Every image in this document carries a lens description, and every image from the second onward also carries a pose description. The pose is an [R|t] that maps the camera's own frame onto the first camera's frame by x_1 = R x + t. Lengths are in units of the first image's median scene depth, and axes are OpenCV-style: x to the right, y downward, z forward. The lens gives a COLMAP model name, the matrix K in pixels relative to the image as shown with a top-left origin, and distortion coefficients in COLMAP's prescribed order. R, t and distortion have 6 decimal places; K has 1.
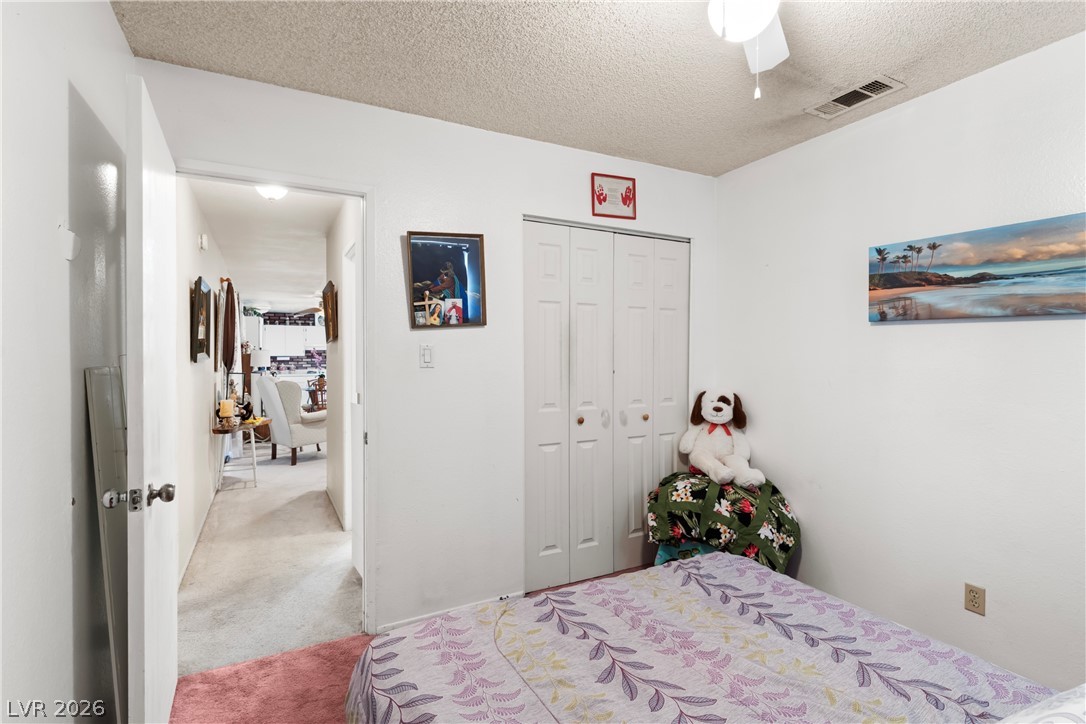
lens RADIAL K [[513.0, 0, 543.7], [0, 513.0, 359.1], [0, 0, 1]] dist [0.000749, 0.001358]
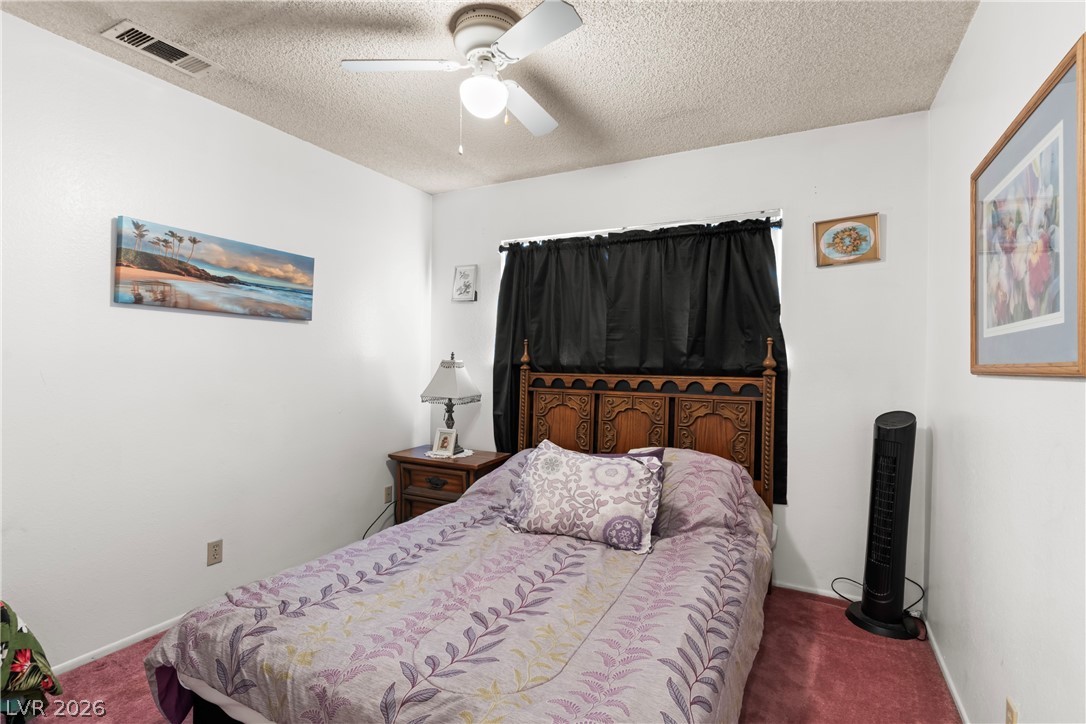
lens RADIAL K [[513.0, 0, 543.7], [0, 513.0, 359.1], [0, 0, 1]] dist [0.000749, 0.001358]
pose [[-0.557304, -0.009869, 0.830250, -0.534320], [-0.003438, 0.999948, 0.009578, 0.012654], [-0.830301, 0.002483, -0.557309, 1.010433]]
